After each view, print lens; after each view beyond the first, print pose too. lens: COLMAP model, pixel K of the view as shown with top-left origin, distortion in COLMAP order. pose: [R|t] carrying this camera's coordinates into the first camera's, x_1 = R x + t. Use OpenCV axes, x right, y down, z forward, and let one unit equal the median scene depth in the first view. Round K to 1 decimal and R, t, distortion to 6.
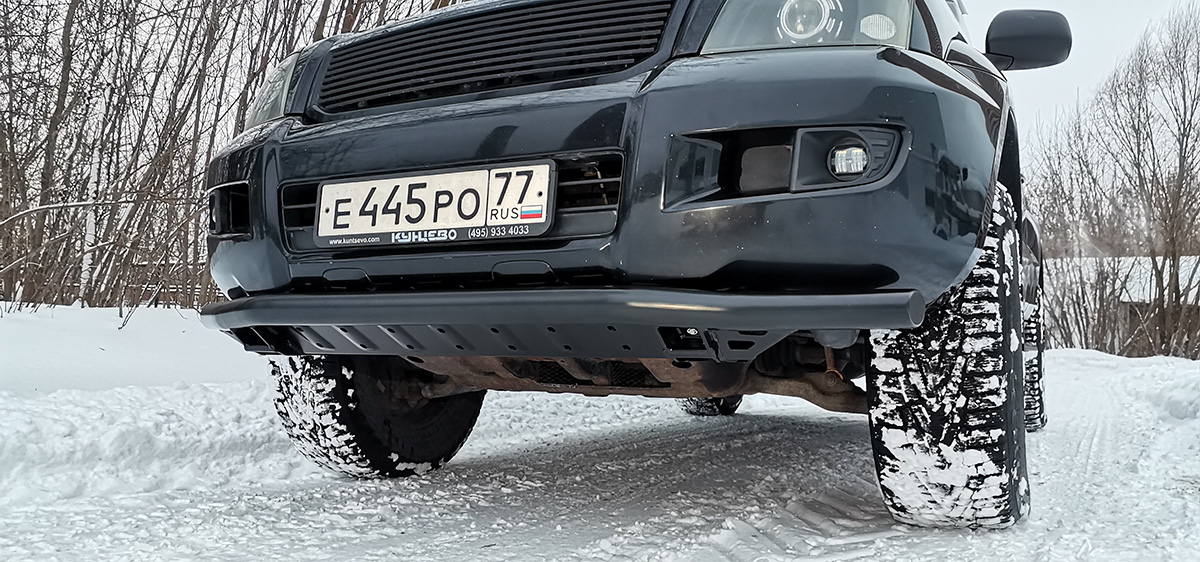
lens RADIAL K [[905.8, 0, 610.3], [0, 905.8, 278.3], [0, 0, 1]] dist [-0.012386, -0.007991]
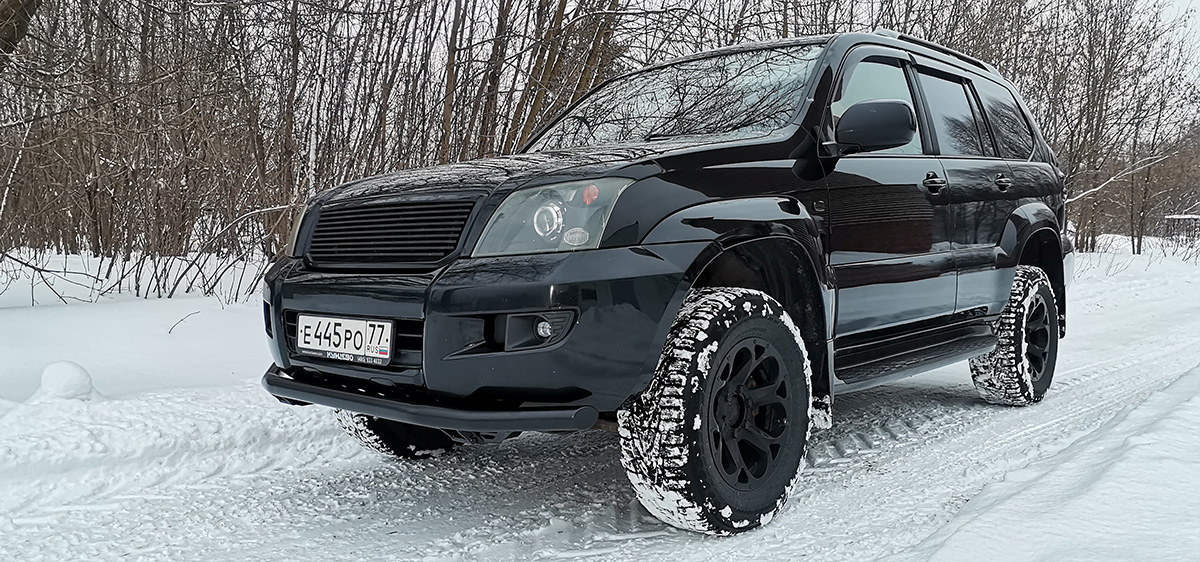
lens RADIAL K [[905.8, 0, 602.4], [0, 905.8, 273.4], [0, 0, 1]] dist [-0.012386, -0.007991]
pose [[0.962994, -0.016518, -0.269015, 0.711445], [0.046384, 0.993385, 0.105047, -0.348075], [0.265500, -0.113637, 0.957390, -0.468967]]
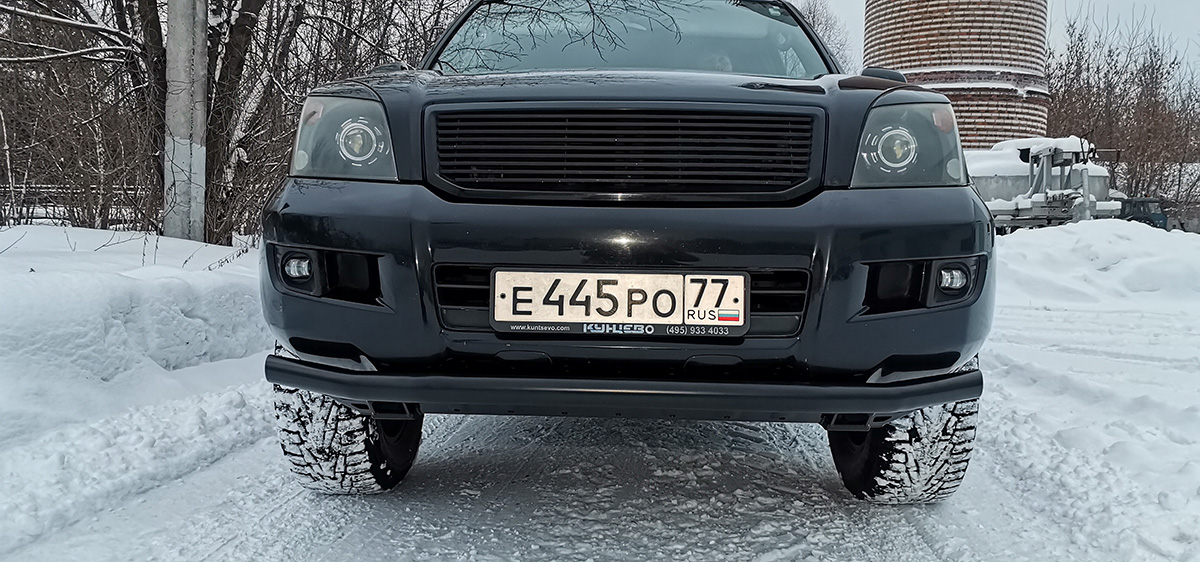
lens RADIAL K [[905.8, 0, 595.6], [0, 905.8, 279.0], [0, 0, 1]] dist [-0.012386, -0.007991]
pose [[0.919931, -0.012287, 0.391887, -0.662057], [-0.035556, 0.992776, 0.114592, -0.232432], [-0.390464, -0.119350, 0.912849, -0.020331]]
